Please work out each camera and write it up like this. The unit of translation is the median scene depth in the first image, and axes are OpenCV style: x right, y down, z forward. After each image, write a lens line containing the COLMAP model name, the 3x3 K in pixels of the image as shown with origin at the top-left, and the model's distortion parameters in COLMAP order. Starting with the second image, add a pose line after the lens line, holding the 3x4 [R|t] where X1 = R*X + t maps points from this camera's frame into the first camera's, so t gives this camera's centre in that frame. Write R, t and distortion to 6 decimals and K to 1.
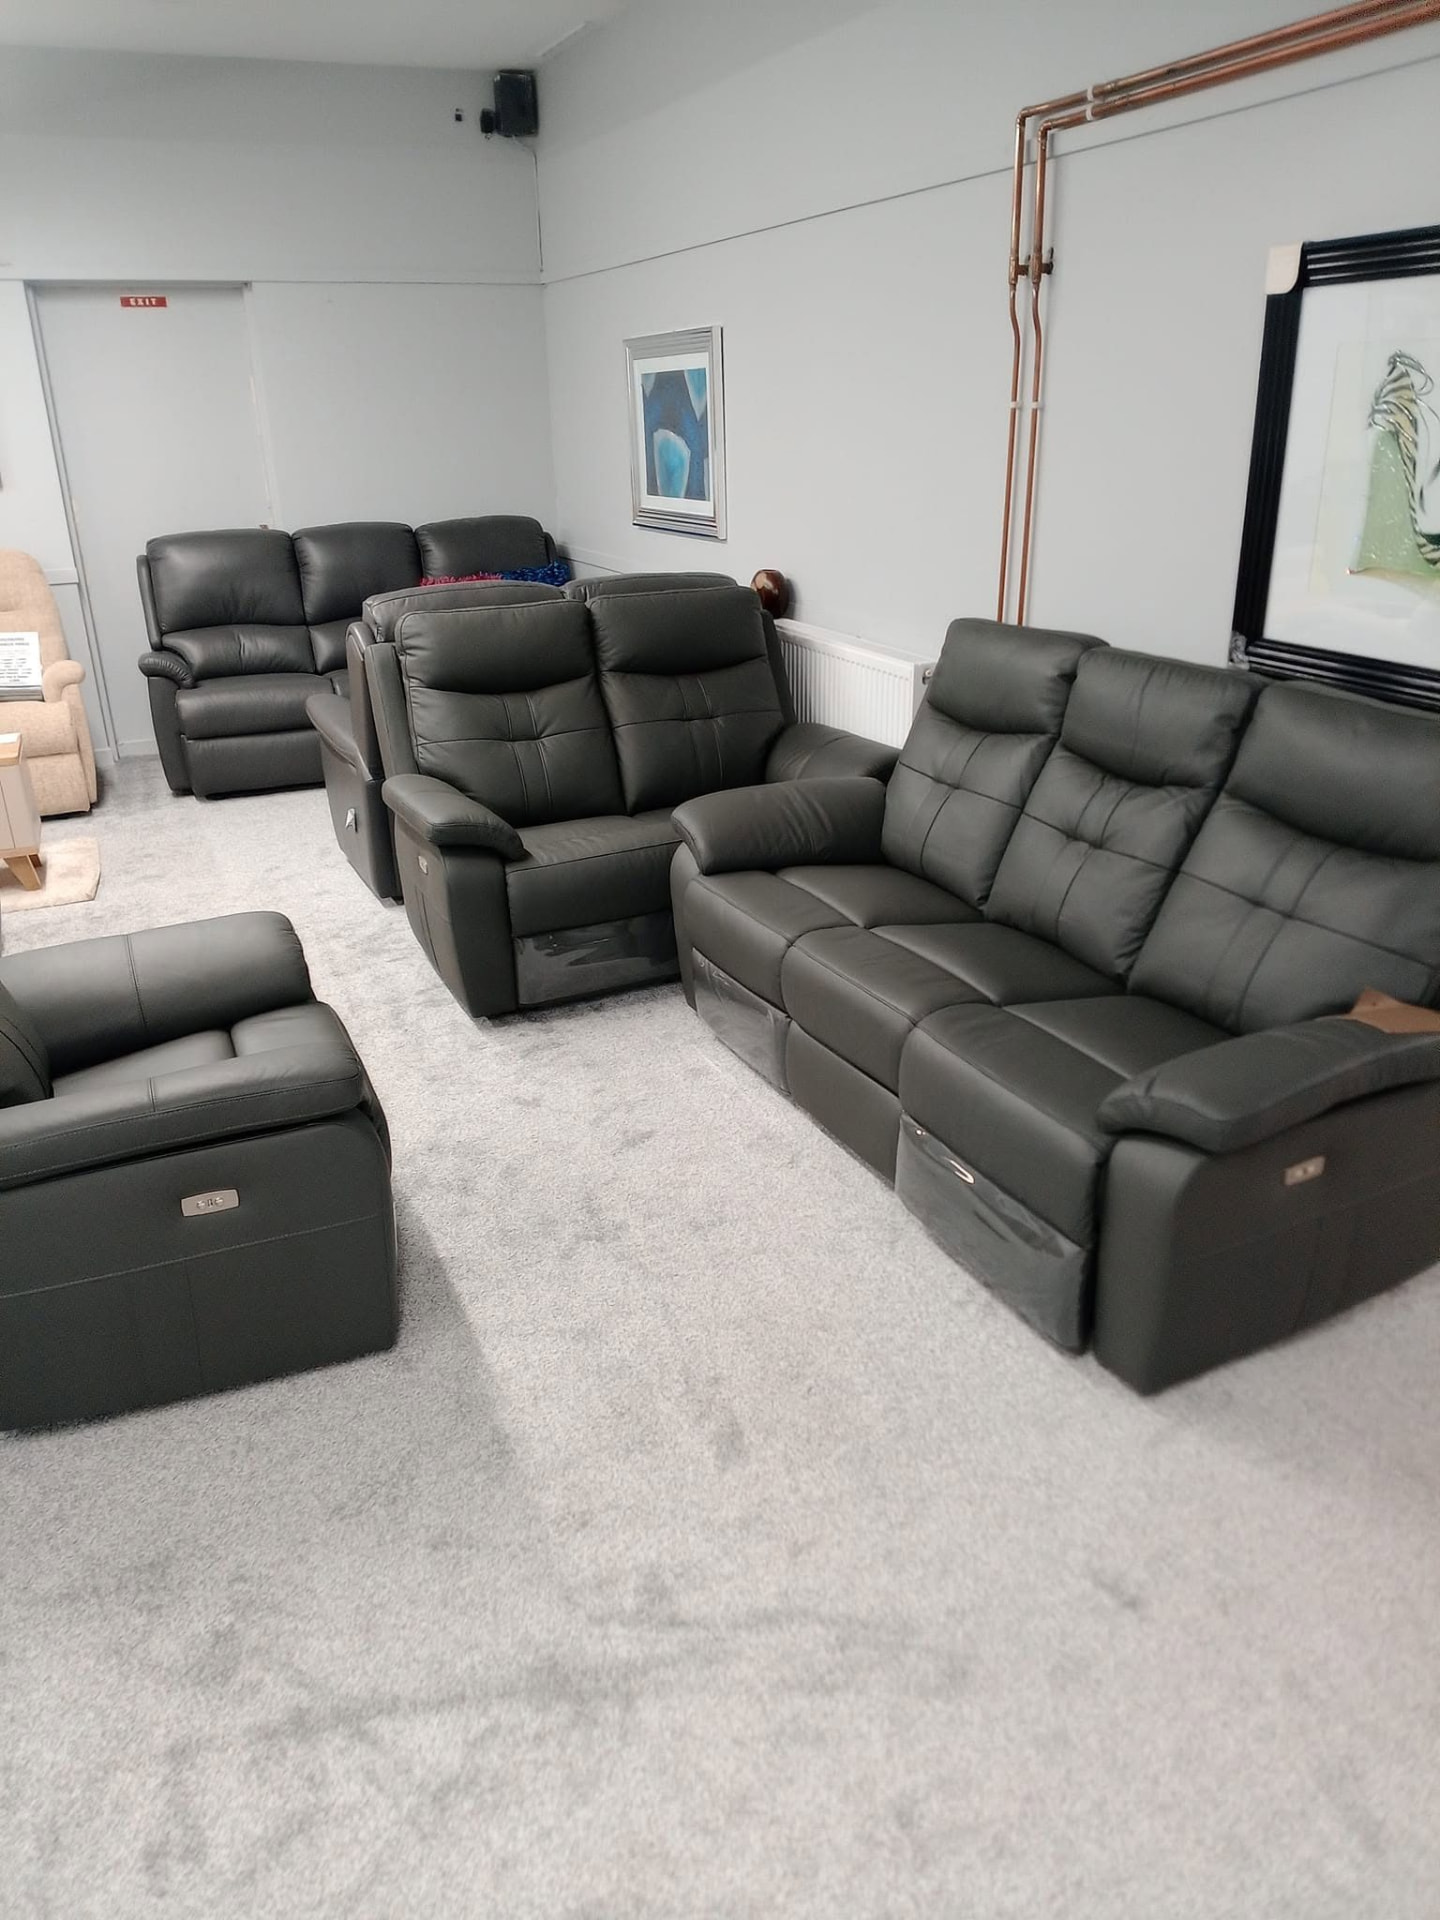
lens RADIAL K [[1404.0, 0, 712.3], [0, 1404.0, 961.2], [0, 0, 1]] dist [0.026920, -0.034030]
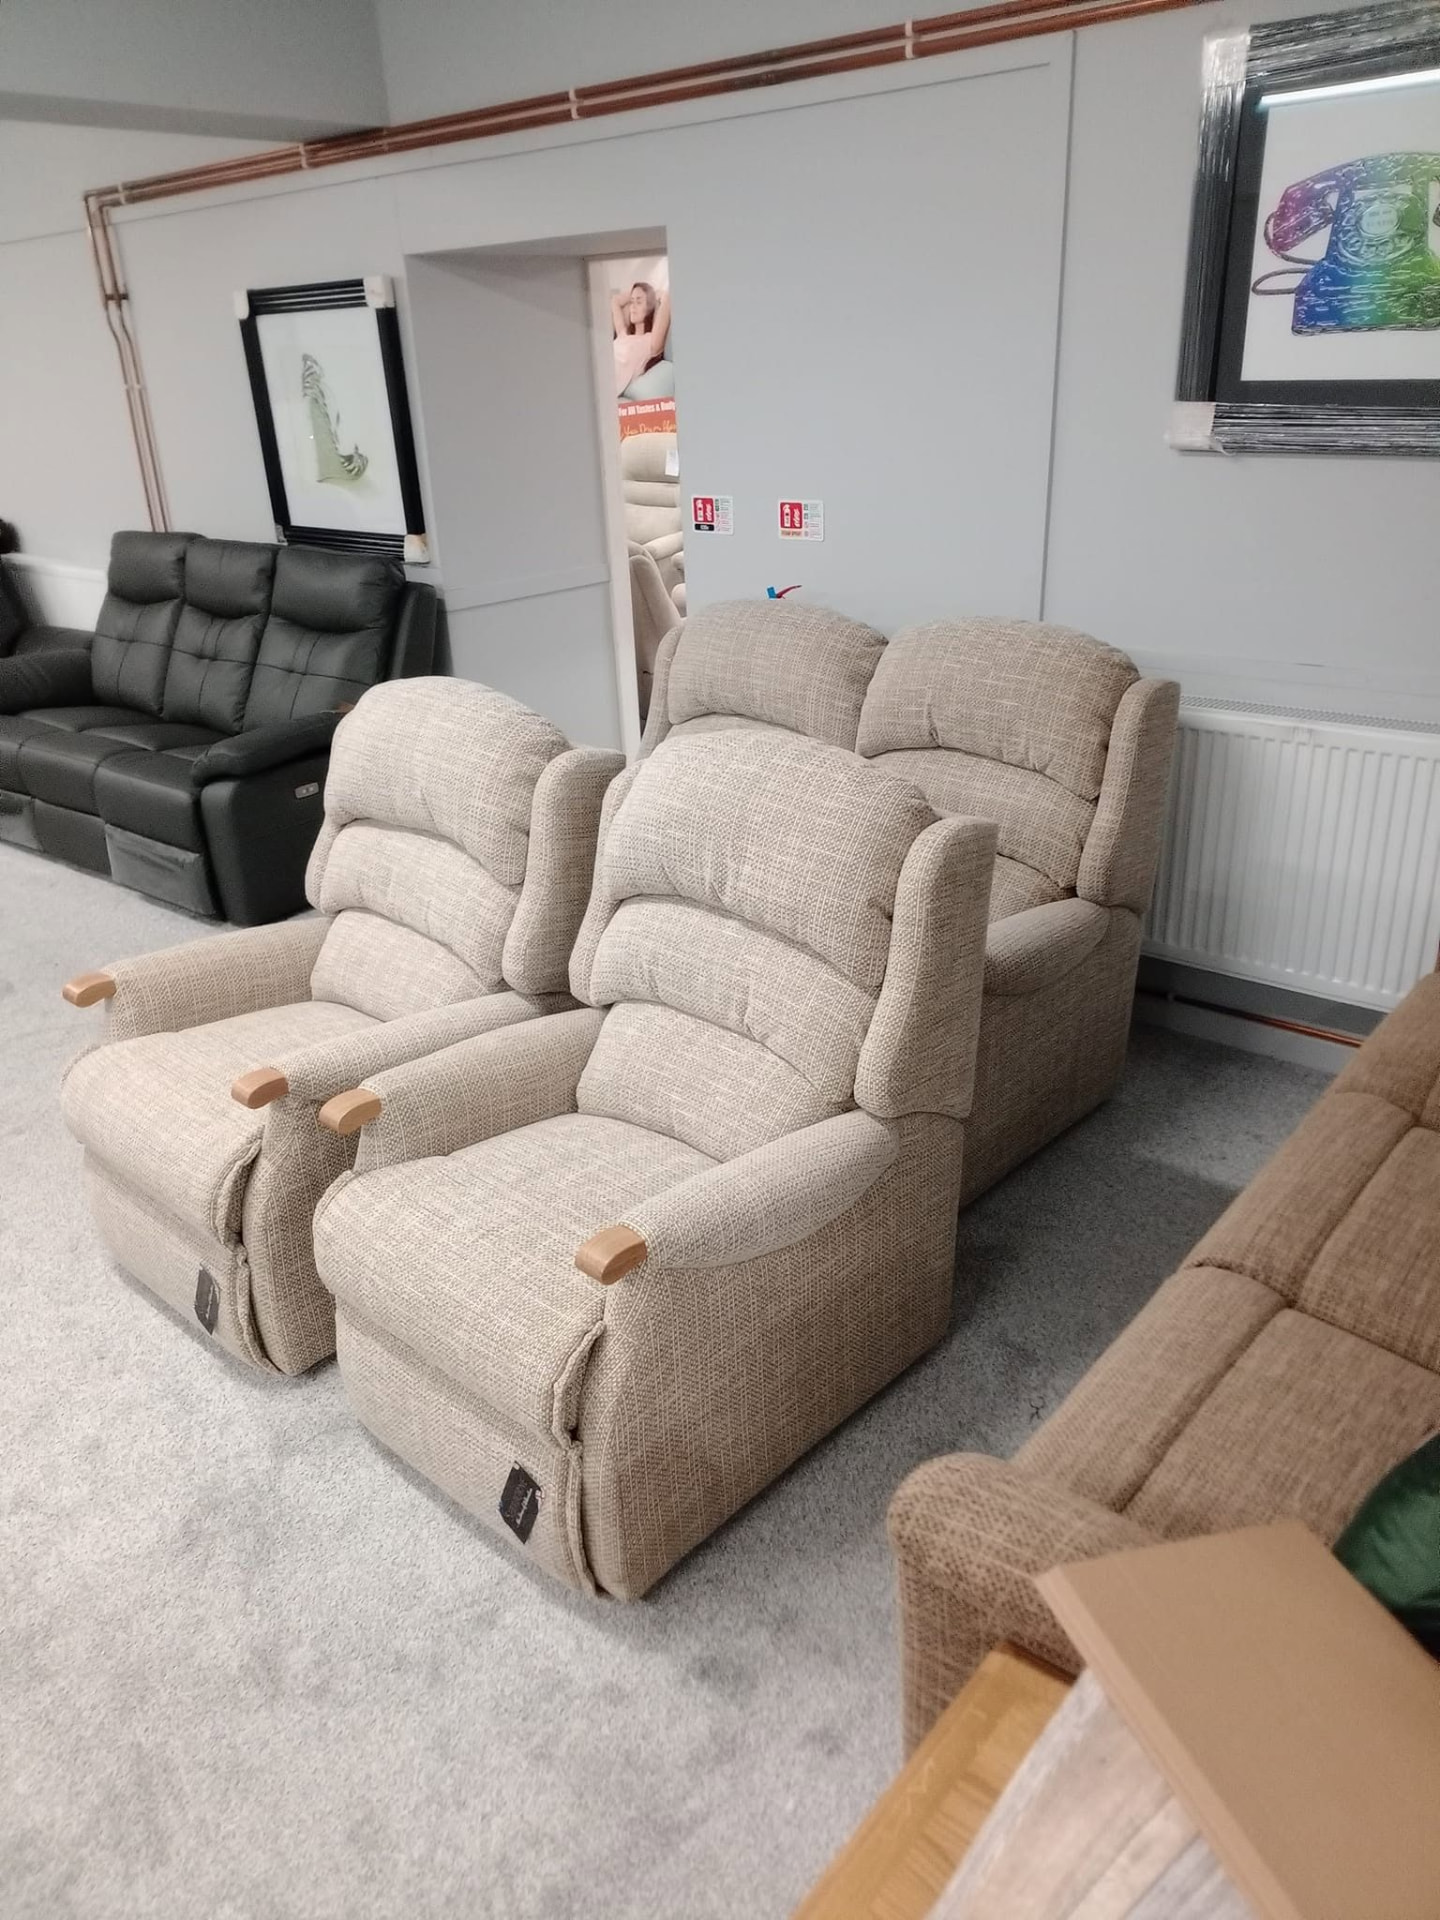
lens RADIAL K [[1404.0, 0, 725.1], [0, 1404.0, 969.5], [0, 0, 1]] dist [0.026920, -0.034030]
pose [[0.902078, -0.183731, 0.390510, 0.100759], [0.175100, 0.982844, 0.057940, 0.268043], [-0.394456, 0.016112, 0.918773, -0.694667]]
